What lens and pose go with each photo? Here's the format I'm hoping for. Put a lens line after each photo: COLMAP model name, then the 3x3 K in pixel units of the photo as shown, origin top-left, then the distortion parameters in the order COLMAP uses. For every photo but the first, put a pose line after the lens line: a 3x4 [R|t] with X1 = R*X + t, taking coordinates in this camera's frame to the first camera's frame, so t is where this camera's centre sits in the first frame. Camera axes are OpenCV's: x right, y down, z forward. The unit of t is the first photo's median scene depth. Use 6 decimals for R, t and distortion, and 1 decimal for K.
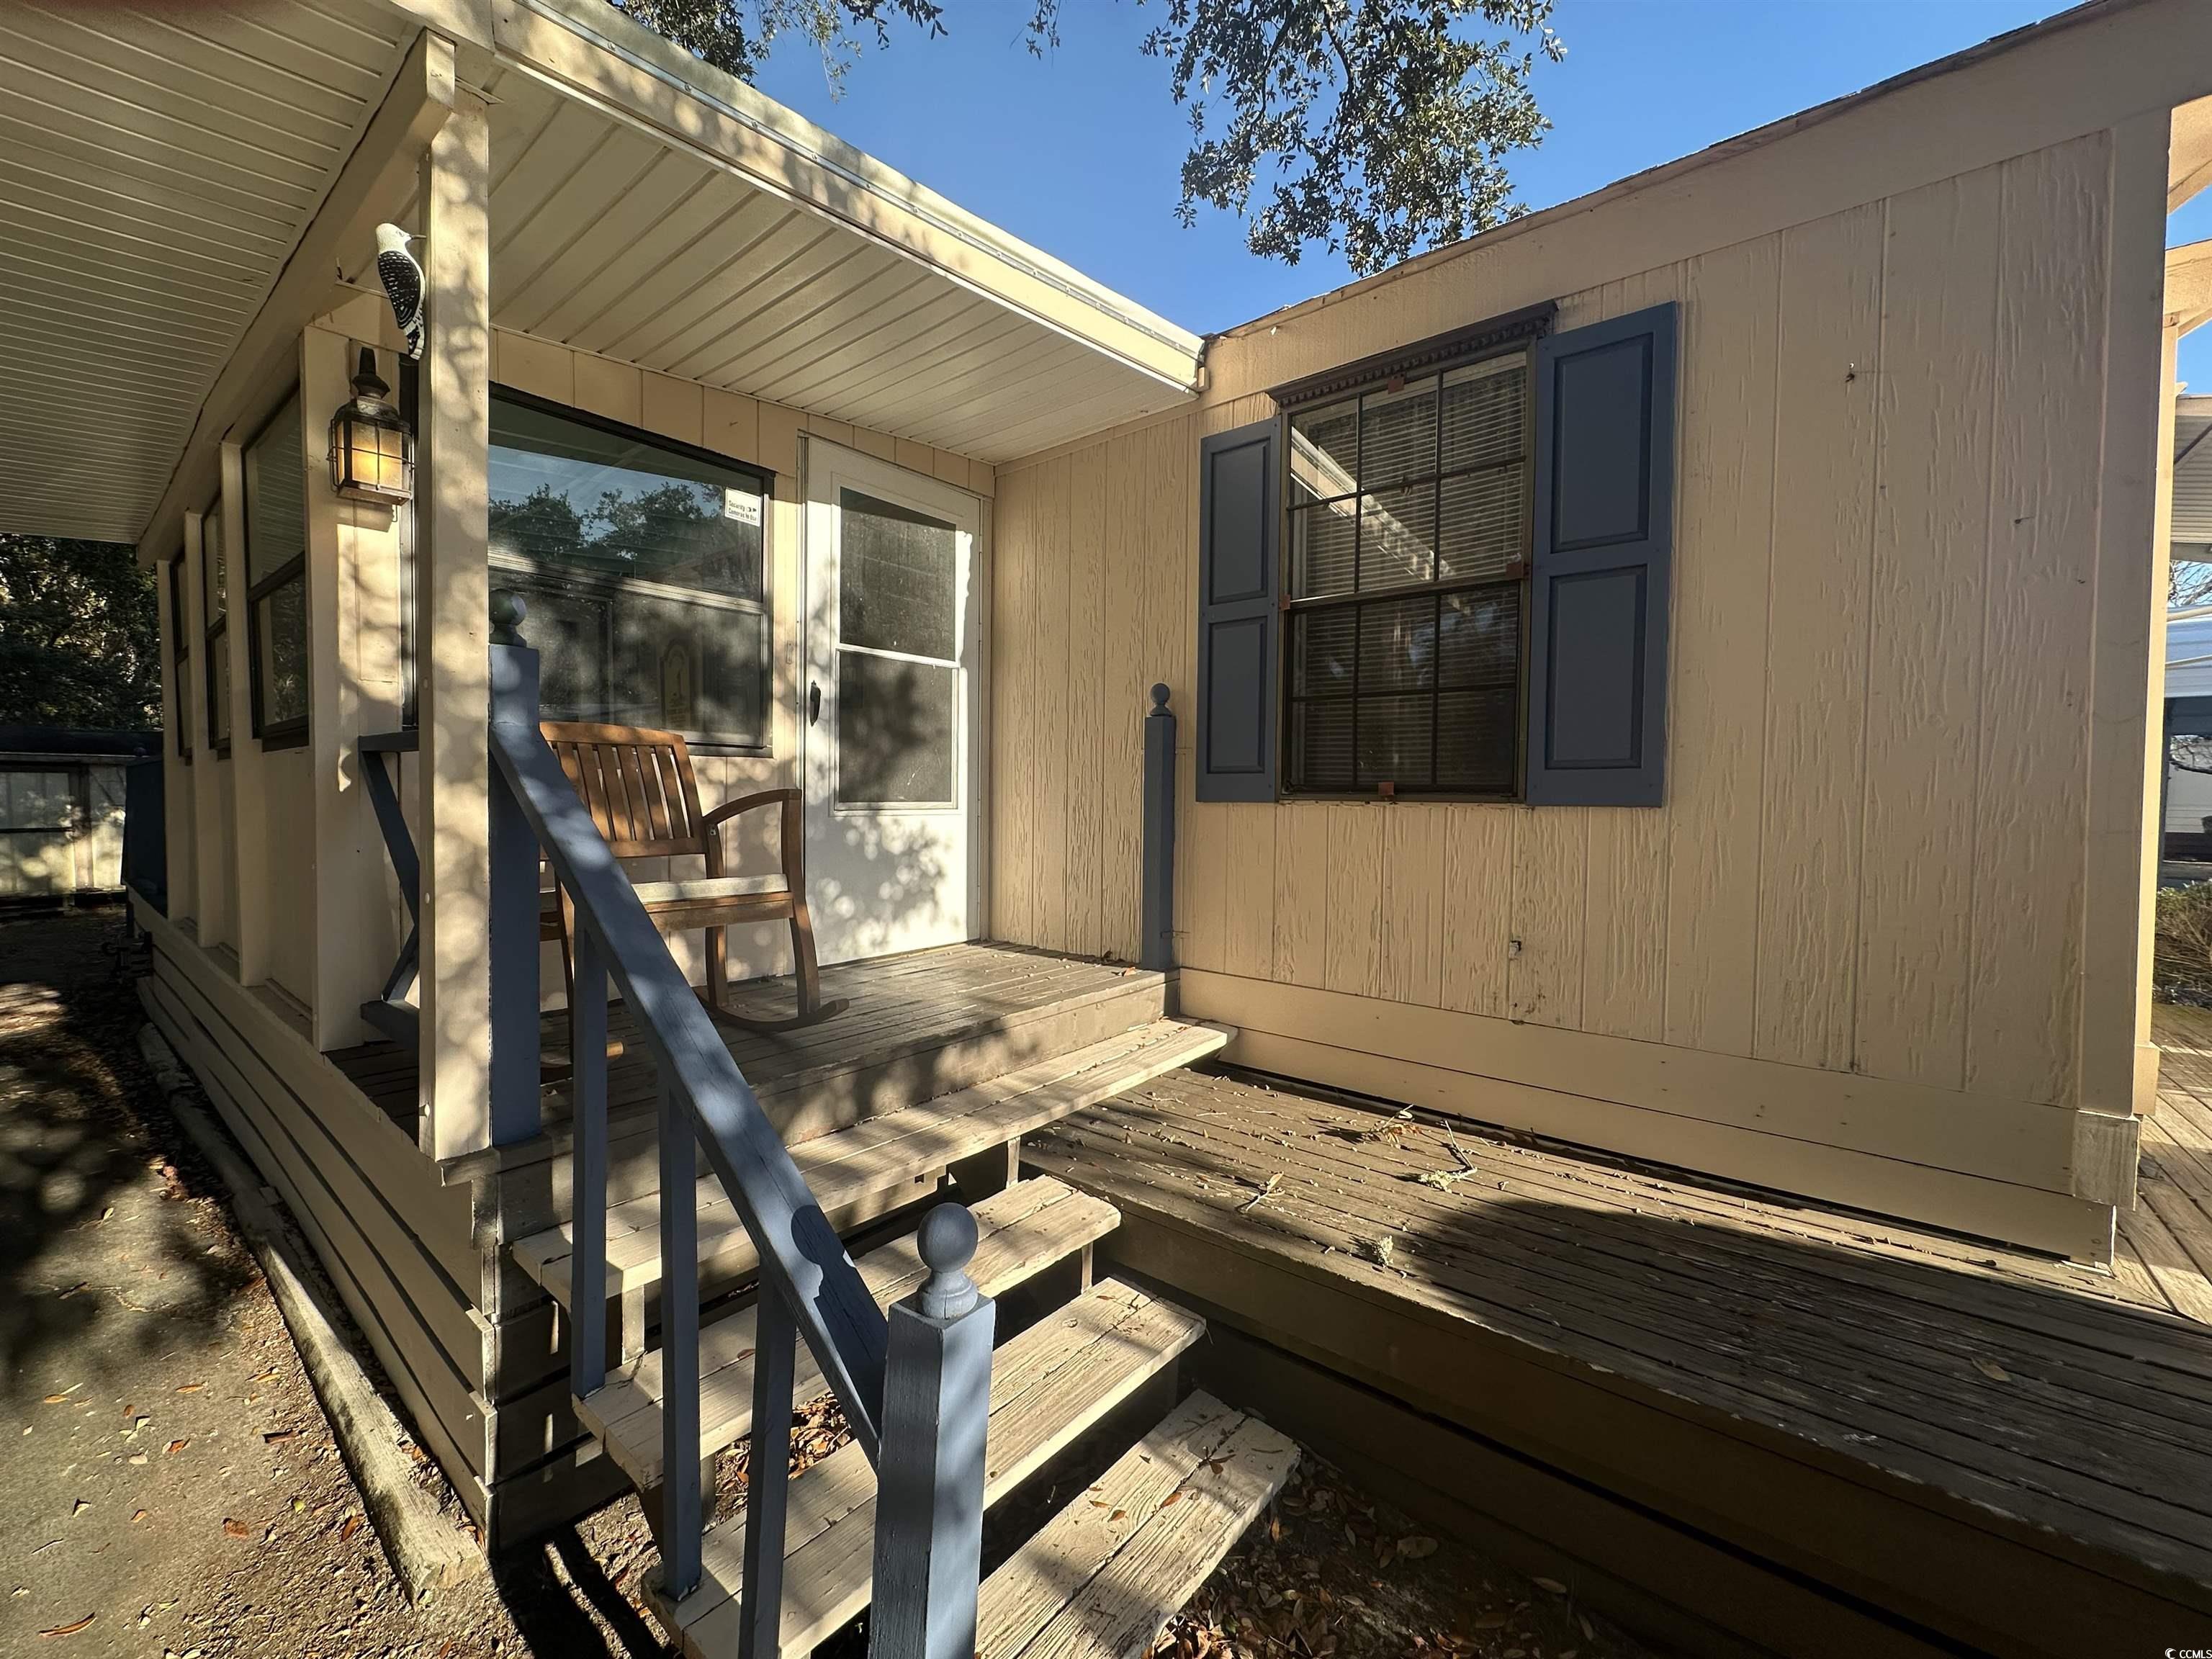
lens RADIAL K [[884.8, 0, 1107.8], [0, 884.8, 823.6], [0, 0, 1]] dist [-0.001308, -0.000020]
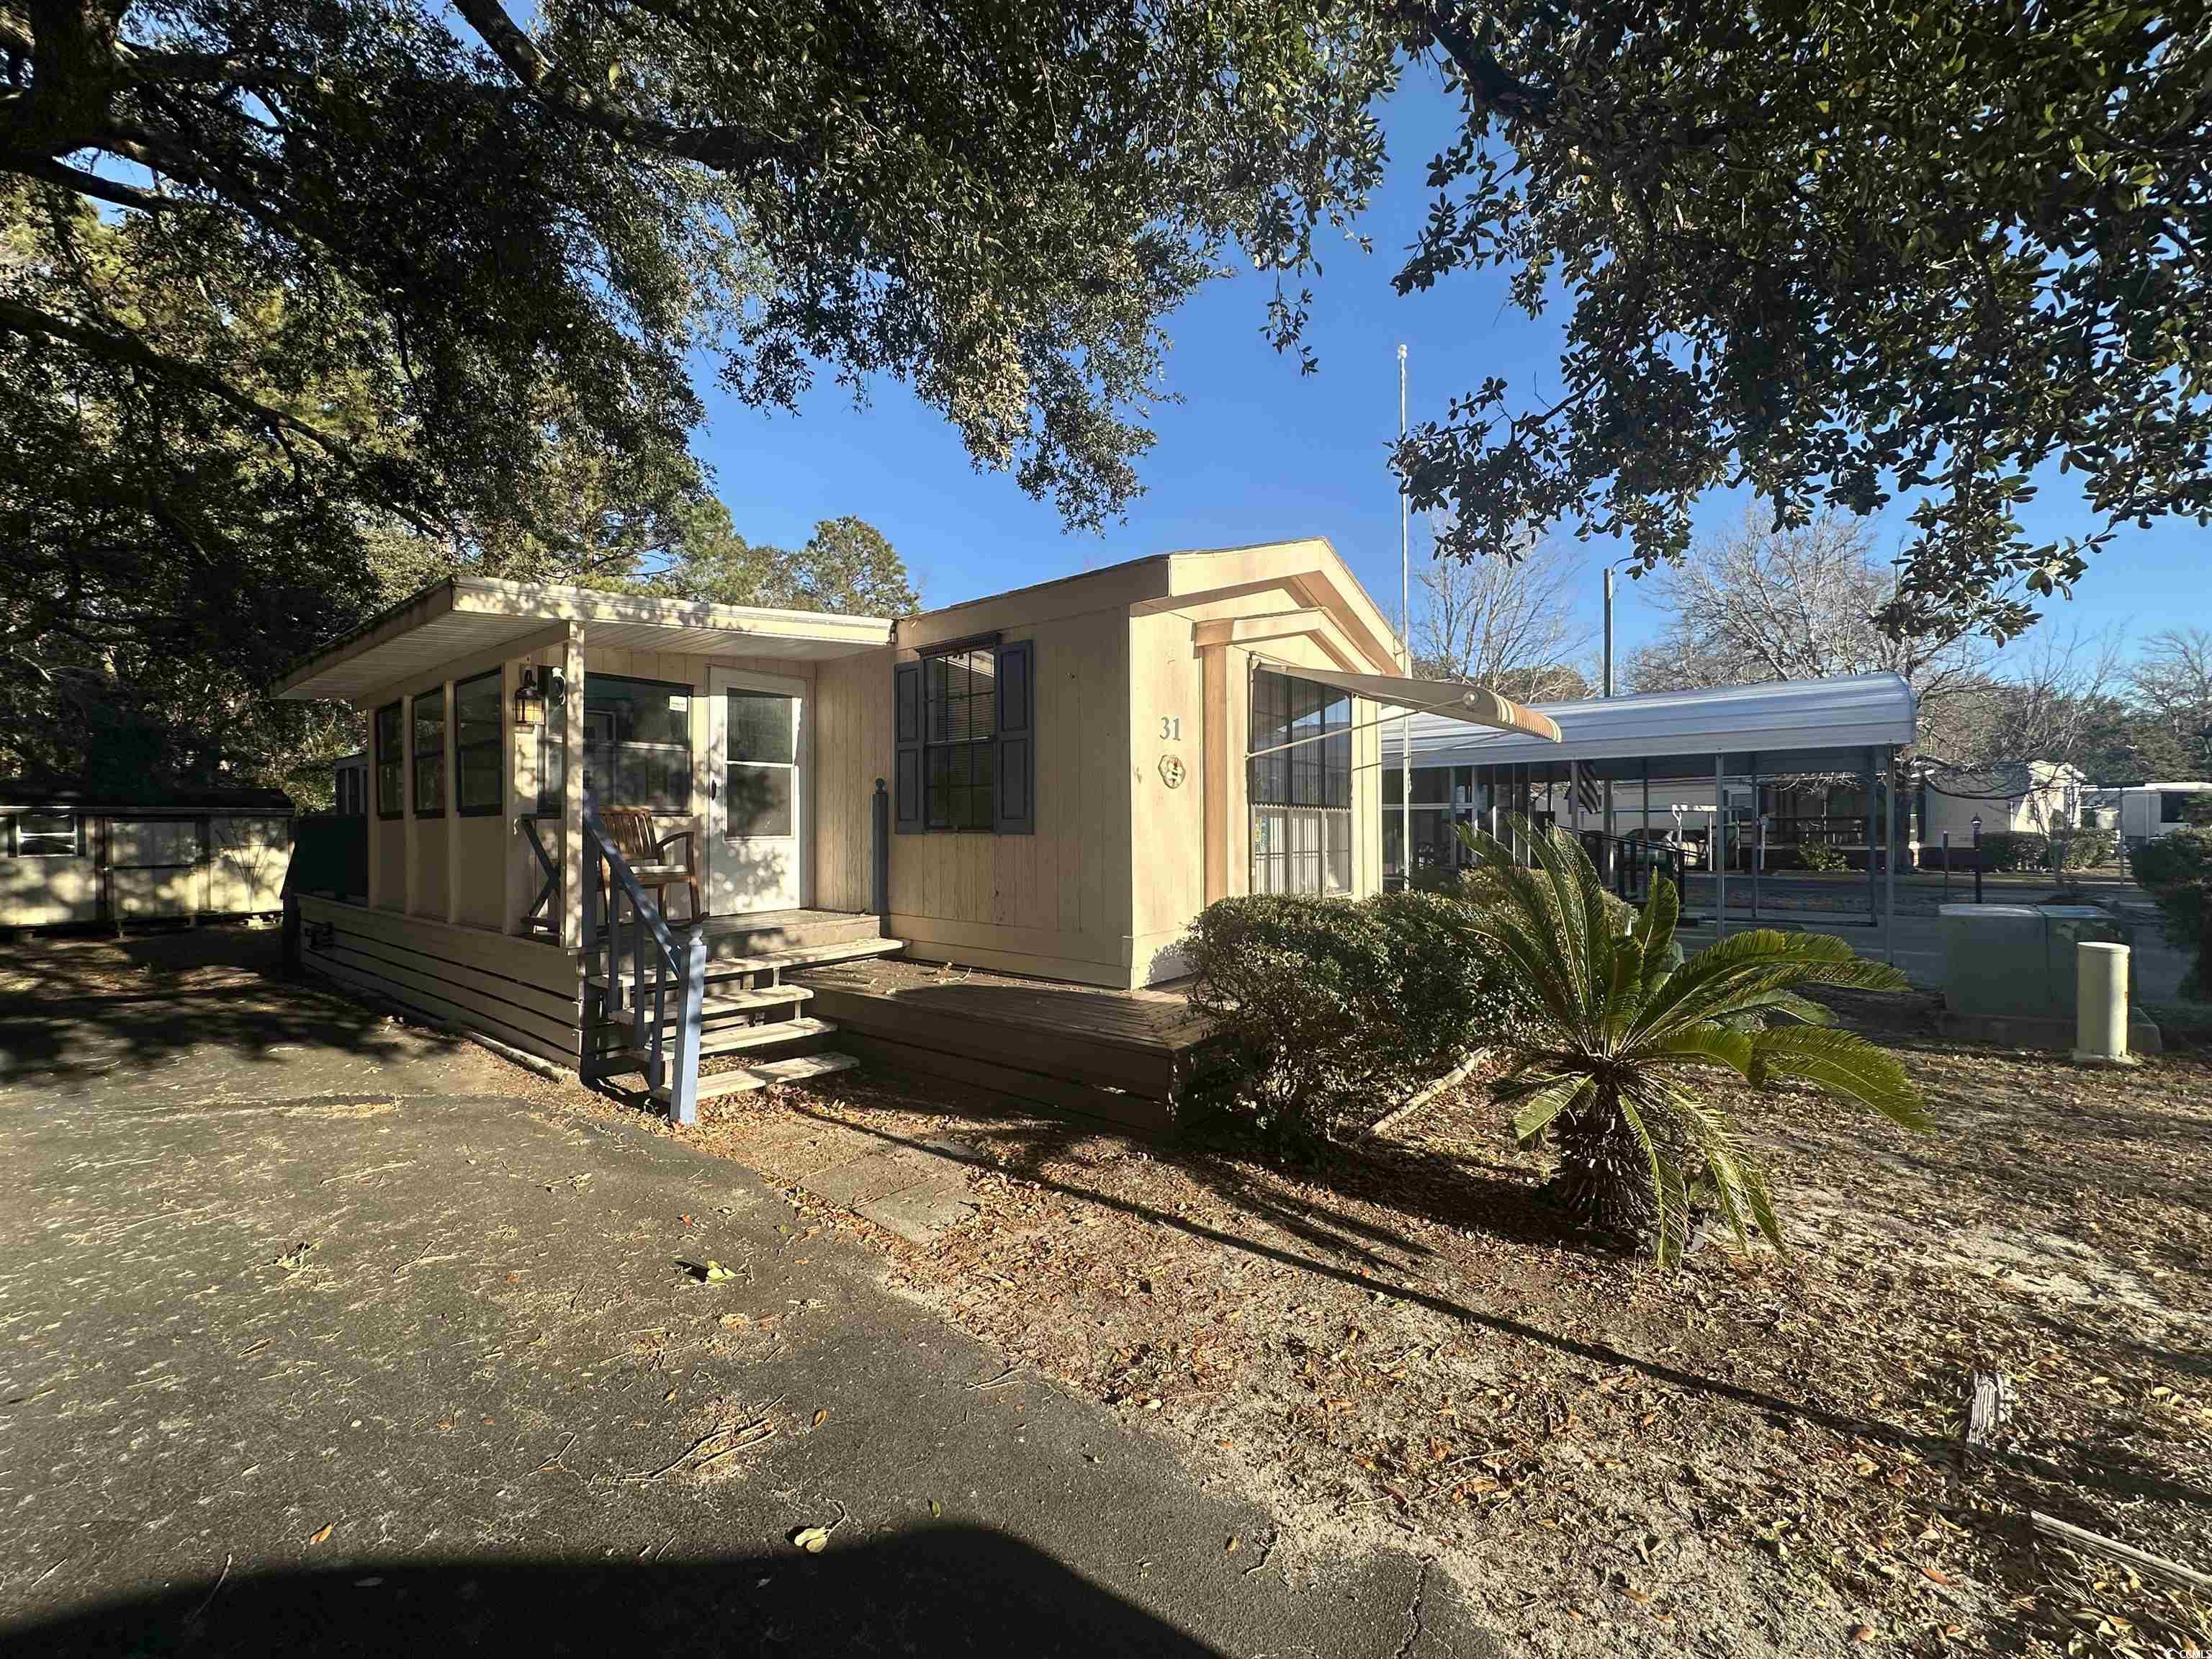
lens RADIAL K [[884.8, 0, 1104.0], [0, 884.8, 832.6], [0, 0, 1]] dist [-0.001308, -0.000020]
pose [[0.999953, -0.009680, 0.000714, 0.608210], [0.009696, 0.999604, -0.026407, 0.031822], [-0.000459, 0.026413, 0.999651, -1.125989]]
